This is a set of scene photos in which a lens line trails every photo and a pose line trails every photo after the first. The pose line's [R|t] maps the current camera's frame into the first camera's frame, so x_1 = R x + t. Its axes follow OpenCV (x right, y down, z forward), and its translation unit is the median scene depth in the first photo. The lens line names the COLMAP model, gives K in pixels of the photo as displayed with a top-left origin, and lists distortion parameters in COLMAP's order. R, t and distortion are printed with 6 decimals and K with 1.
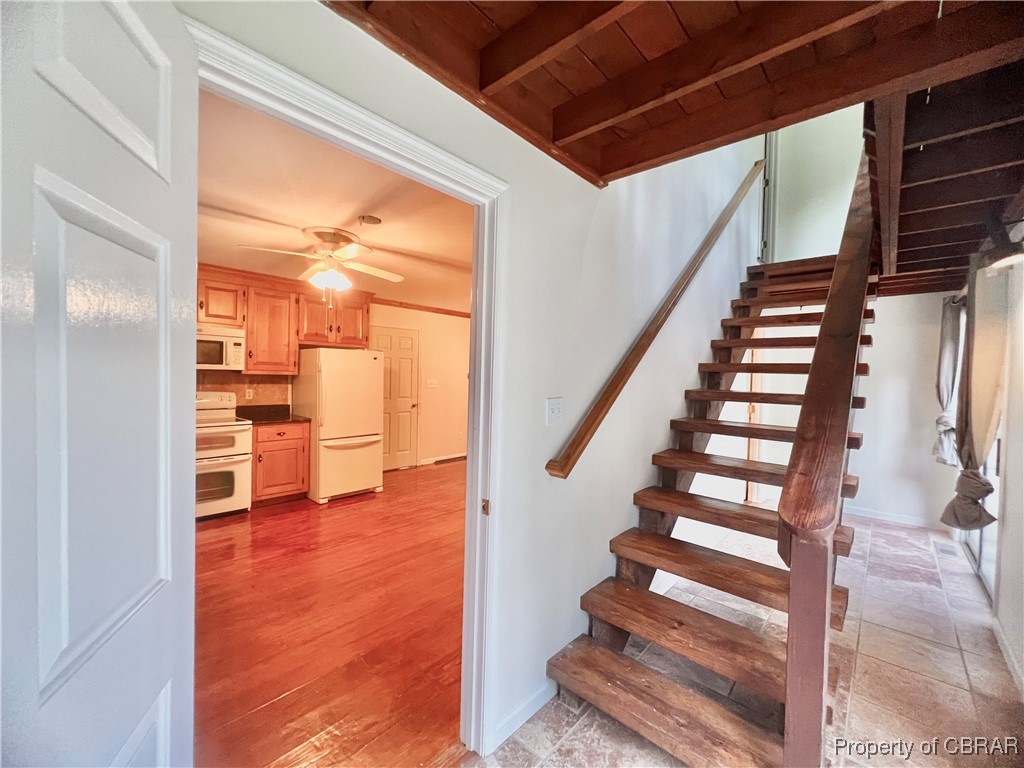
lens RADIAL K [[414.5, 0, 511.1], [0, 414.5, 384.8], [0, 0, 1]] dist [-0.003521, 0.000607]
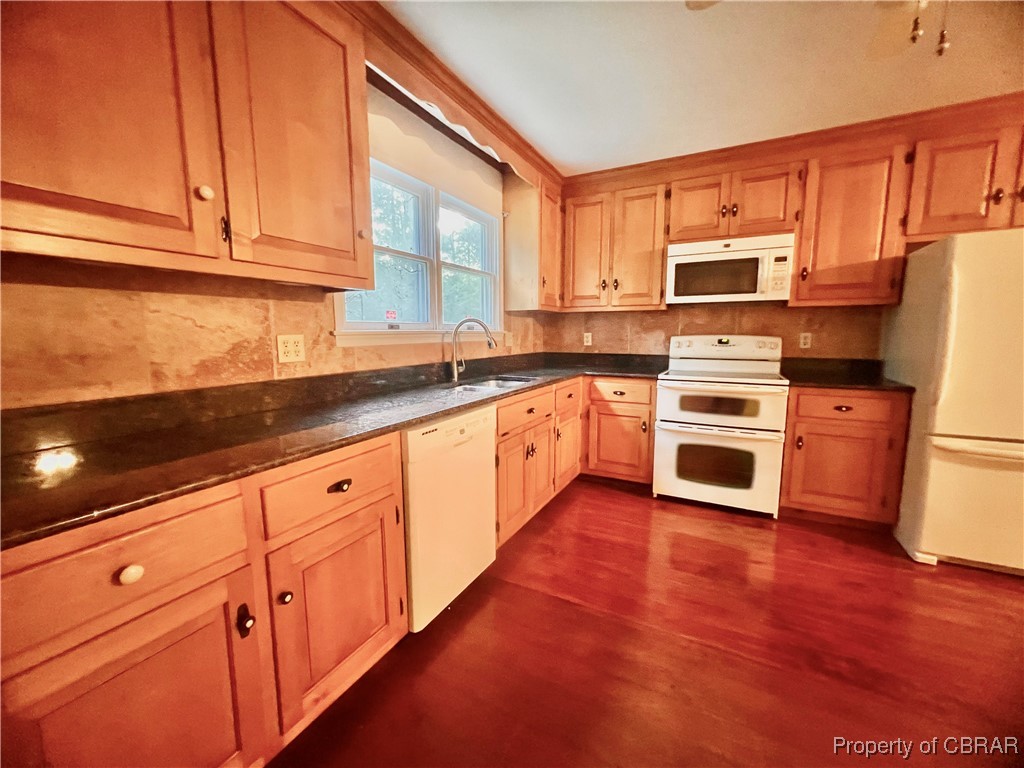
lens RADIAL K [[414.5, 0, 501.1], [0, 414.5, 381.2], [0, 0, 1]] dist [-0.003521, 0.000607]
pose [[0.233006, 0.090187, -0.968284, -0.117422], [-0.011269, 0.995874, 0.090045, 0.034642], [0.972410, -0.010069, 0.233061, 0.399348]]
